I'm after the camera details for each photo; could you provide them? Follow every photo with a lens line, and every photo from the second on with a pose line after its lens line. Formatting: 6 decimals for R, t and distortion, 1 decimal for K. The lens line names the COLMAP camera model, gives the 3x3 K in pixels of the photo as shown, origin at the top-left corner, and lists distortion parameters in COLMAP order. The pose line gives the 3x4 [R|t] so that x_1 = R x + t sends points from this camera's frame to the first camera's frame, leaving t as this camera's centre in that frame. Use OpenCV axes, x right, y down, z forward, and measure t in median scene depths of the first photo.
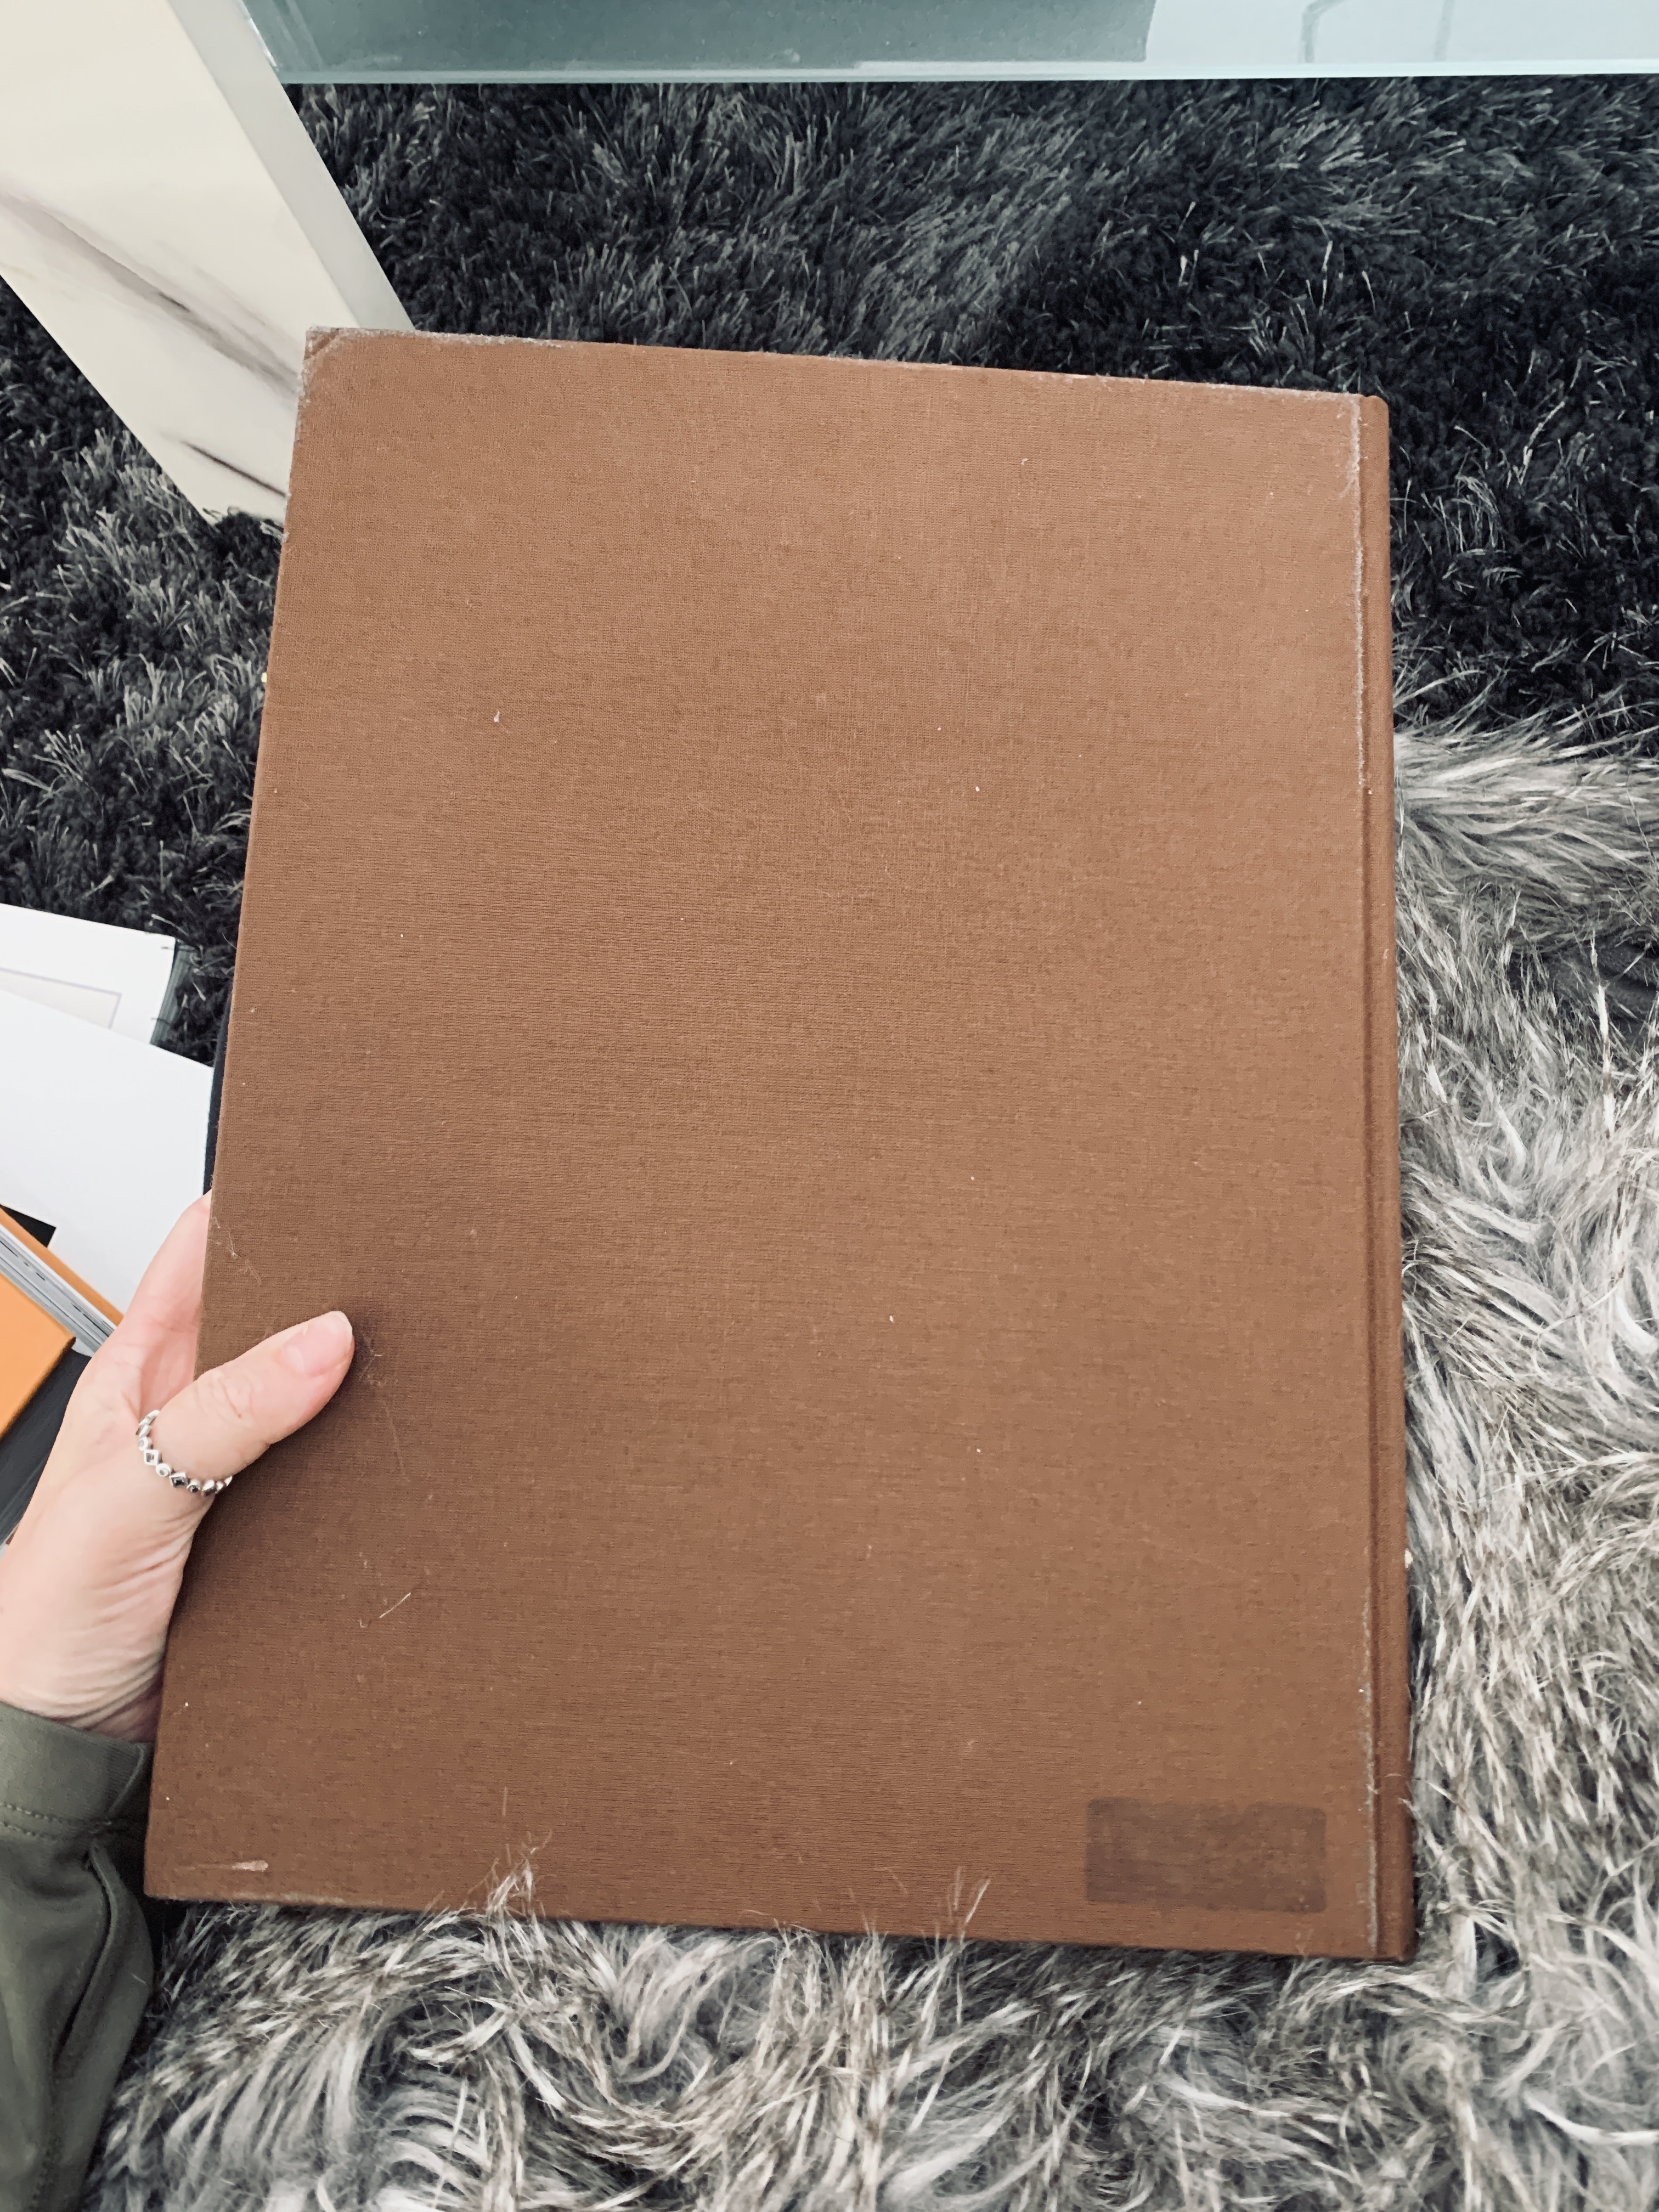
lens RADIAL K [[1658.8, 0, 829.5], [0, 1658.8, 1106.0], [0, 0, 1]] dist [-0.055913, 0.034343]
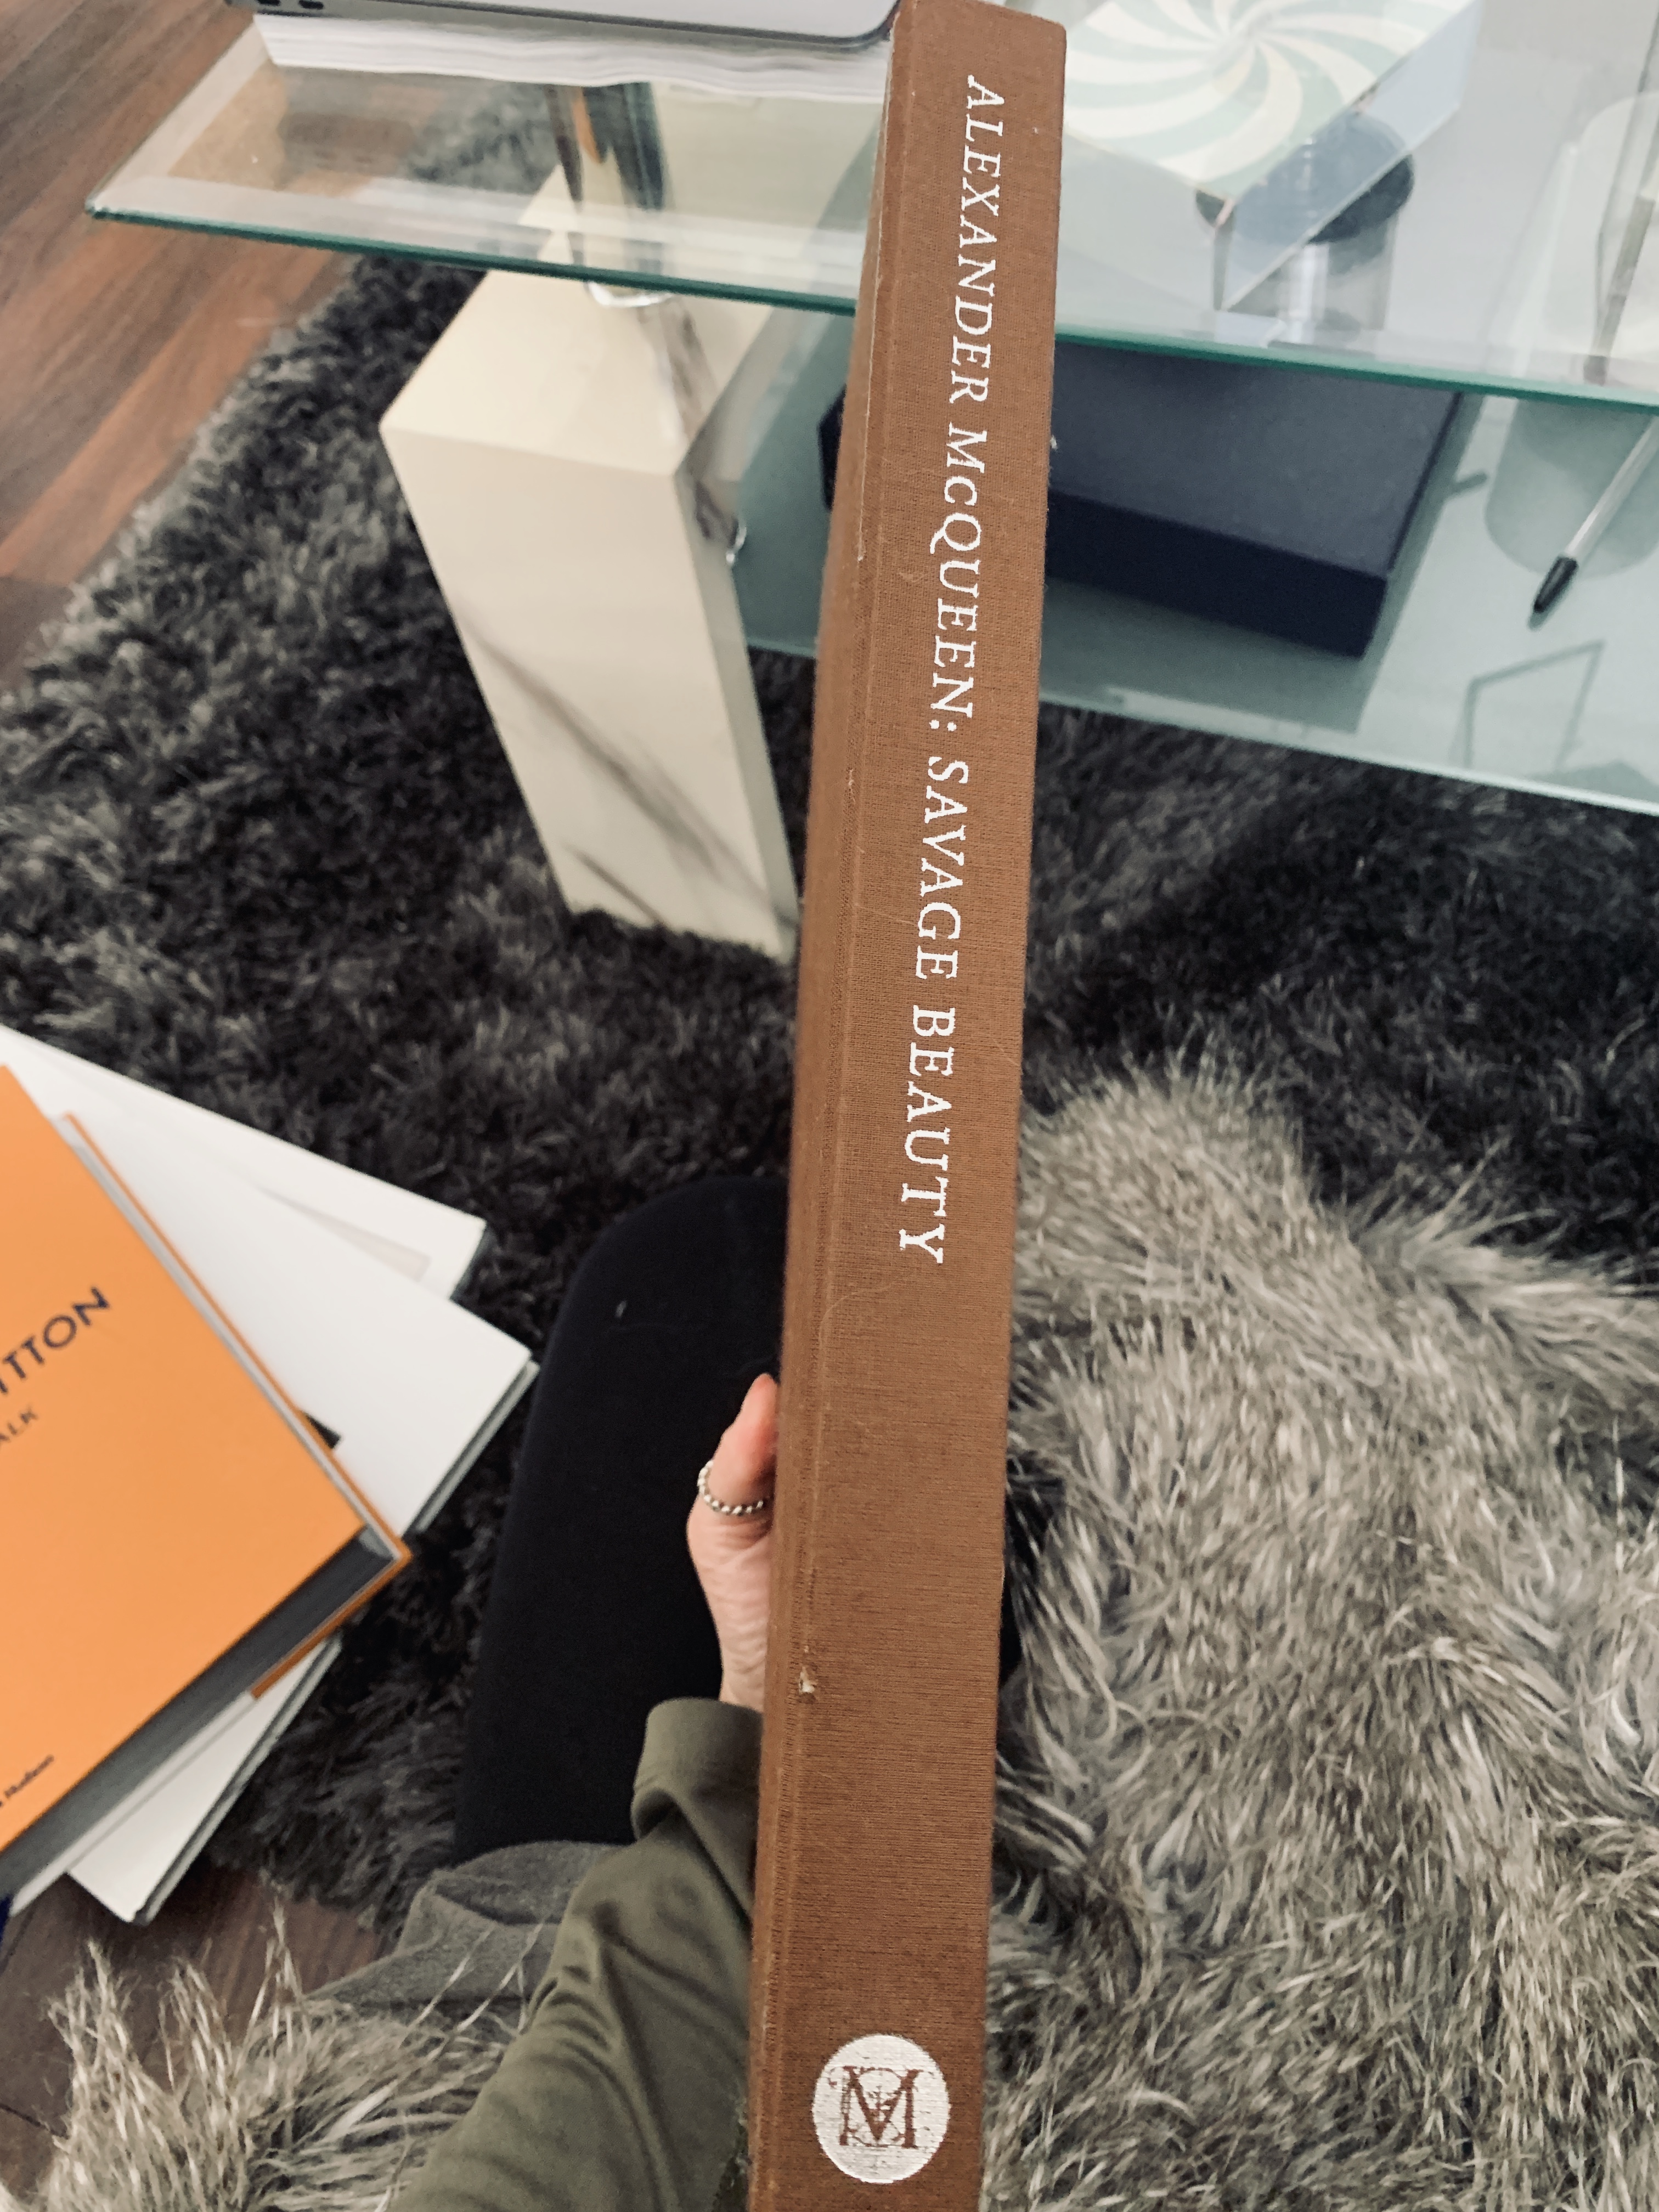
lens RADIAL K [[1585.0, 0, 829.5], [0, 1585.0, 1106.0], [0, 0, 1]] dist [-0.051119, 0.002299]
pose [[0.980315, 0.183974, -0.071669, -0.094968], [-0.195640, 0.954032, -0.227040, 0.046467], [0.026605, 0.236592, 0.971245, -0.239062]]
